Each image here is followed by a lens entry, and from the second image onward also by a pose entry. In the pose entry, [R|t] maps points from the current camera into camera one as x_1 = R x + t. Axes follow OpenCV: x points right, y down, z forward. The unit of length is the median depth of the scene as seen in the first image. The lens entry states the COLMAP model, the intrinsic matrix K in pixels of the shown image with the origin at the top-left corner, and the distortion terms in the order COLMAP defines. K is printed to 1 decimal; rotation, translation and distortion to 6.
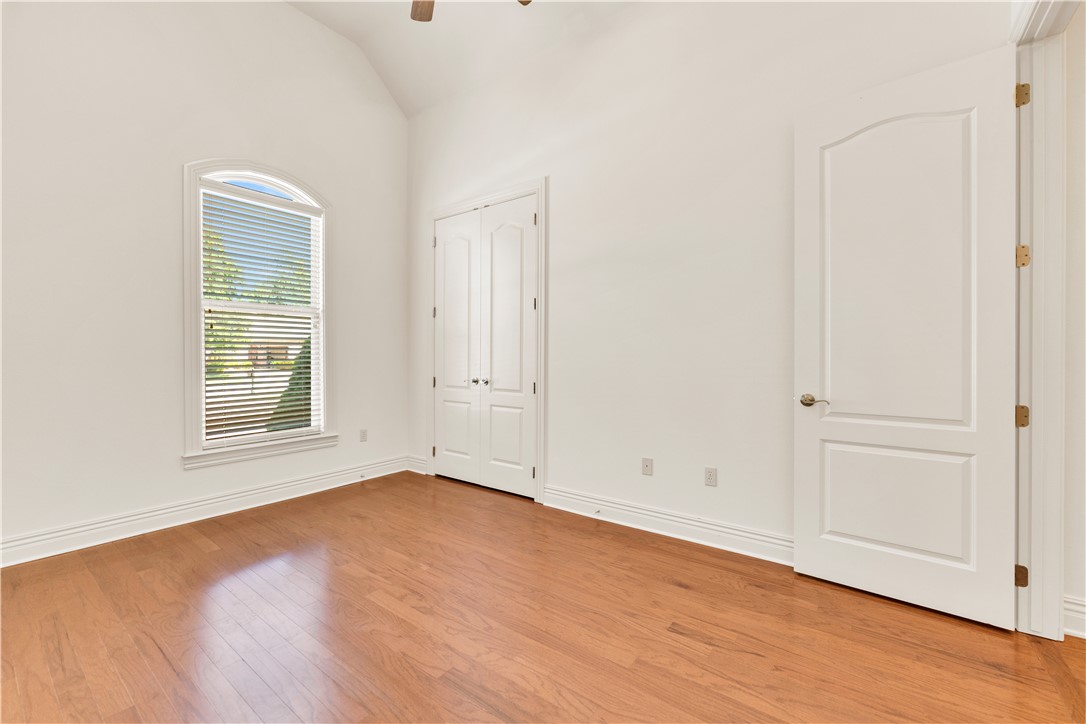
lens RADIAL K [[444.4, 0, 539.6], [0, 444.4, 363.0], [0, 0, 1]] dist [-0.002349, -0.000185]
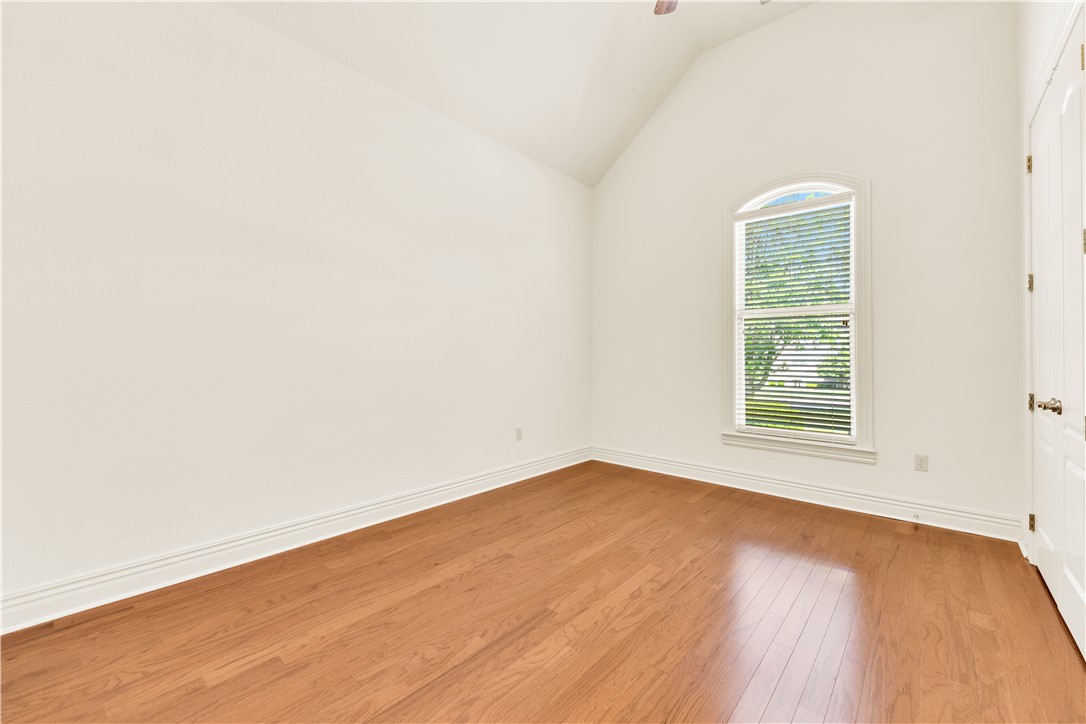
lens RADIAL K [[449.2, 0, 532.1], [0, 449.2, 340.1], [0, 0, 1]] dist [-0.000564, -0.000035]
pose [[-0.082445, -0.034726, -0.995990, 0.642095], [-0.025695, 0.999135, -0.032709, -0.003335], [0.996264, 0.022896, -0.083266, 0.629144]]
